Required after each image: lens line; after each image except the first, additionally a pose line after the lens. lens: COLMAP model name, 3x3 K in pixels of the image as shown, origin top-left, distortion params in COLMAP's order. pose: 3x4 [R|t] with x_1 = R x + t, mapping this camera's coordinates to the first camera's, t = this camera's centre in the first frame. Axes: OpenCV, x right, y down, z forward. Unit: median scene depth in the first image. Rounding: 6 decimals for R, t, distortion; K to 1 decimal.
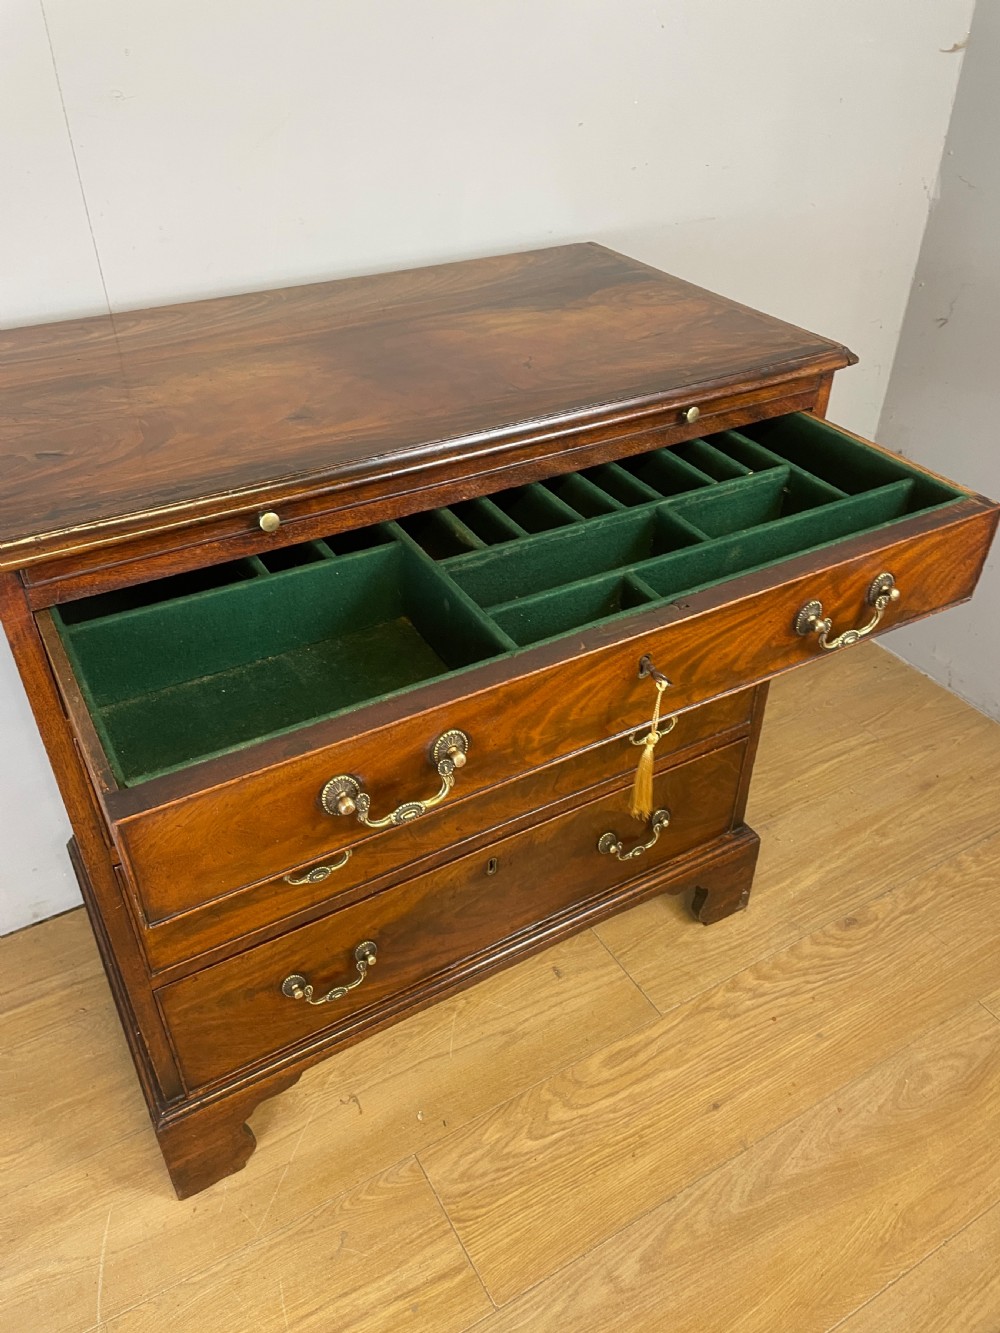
lens RADIAL K [[1017.7, 0, 493.9], [0, 1017.7, 651.2], [0, 0, 1]] dist [0.091745, -0.120860]
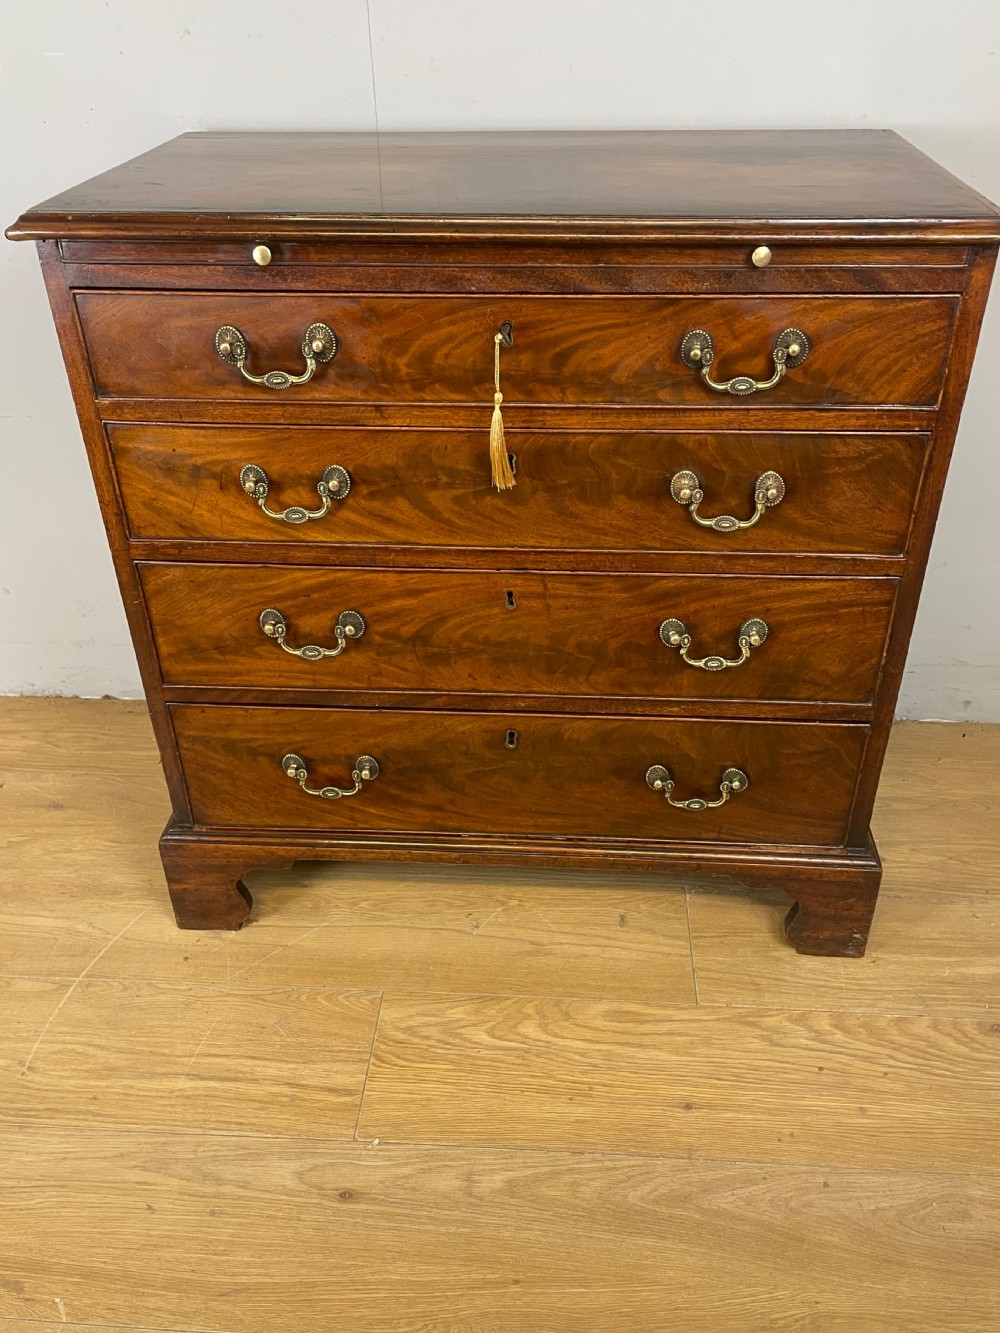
lens RADIAL K [[1096.2, 0, 529.3], [0, 1096.2, 668.6], [0, 0, 1]] dist [0.054008, -0.035794]
pose [[0.826568, 0.296068, -0.478674, 0.474690], [-0.315220, 0.948085, 0.042088, 0.100917], [0.466285, 0.116099, 0.876983, 0.099633]]
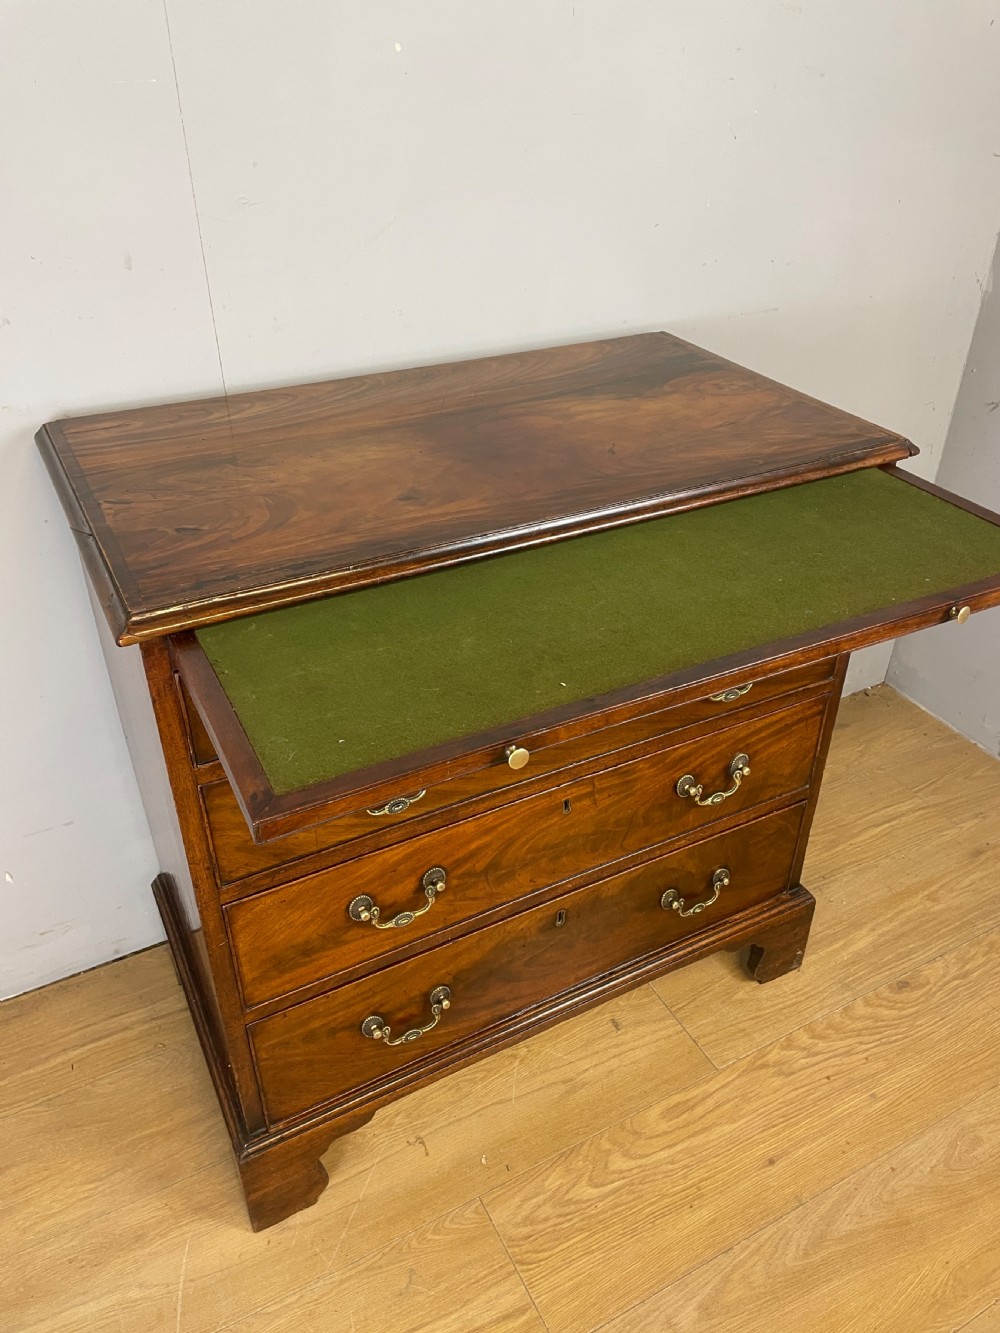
lens RADIAL K [[1017.7, 0, 504.7], [0, 1017.7, 652.7], [0, 0, 1]] dist [0.091745, -0.120860]
pose [[0.999367, 0.024996, -0.025314, -0.039339], [-0.026193, 0.998498, -0.048115, -0.008842], [0.024073, 0.048748, 0.998521, -0.062313]]
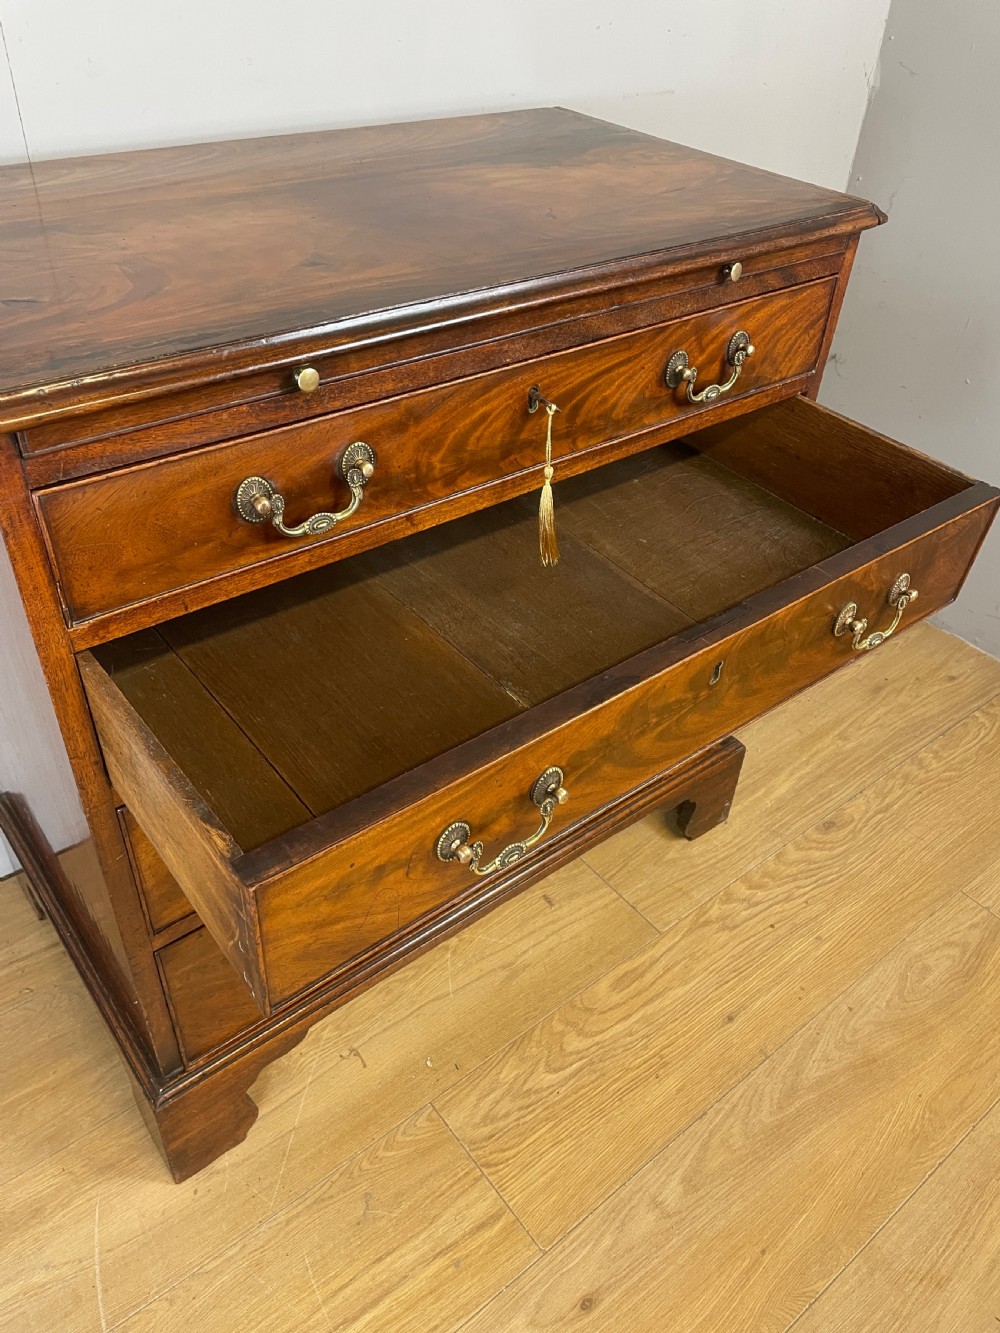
lens RADIAL K [[1017.7, 0, 496.6], [0, 1017.7, 655.9], [0, 0, 1]] dist [0.091745, -0.120860]
pose [[0.987710, -0.054091, 0.146639, -0.134855], [0.046870, 0.997533, 0.052266, 0.040897], [-0.149105, -0.044751, 0.987808, 0.094248]]
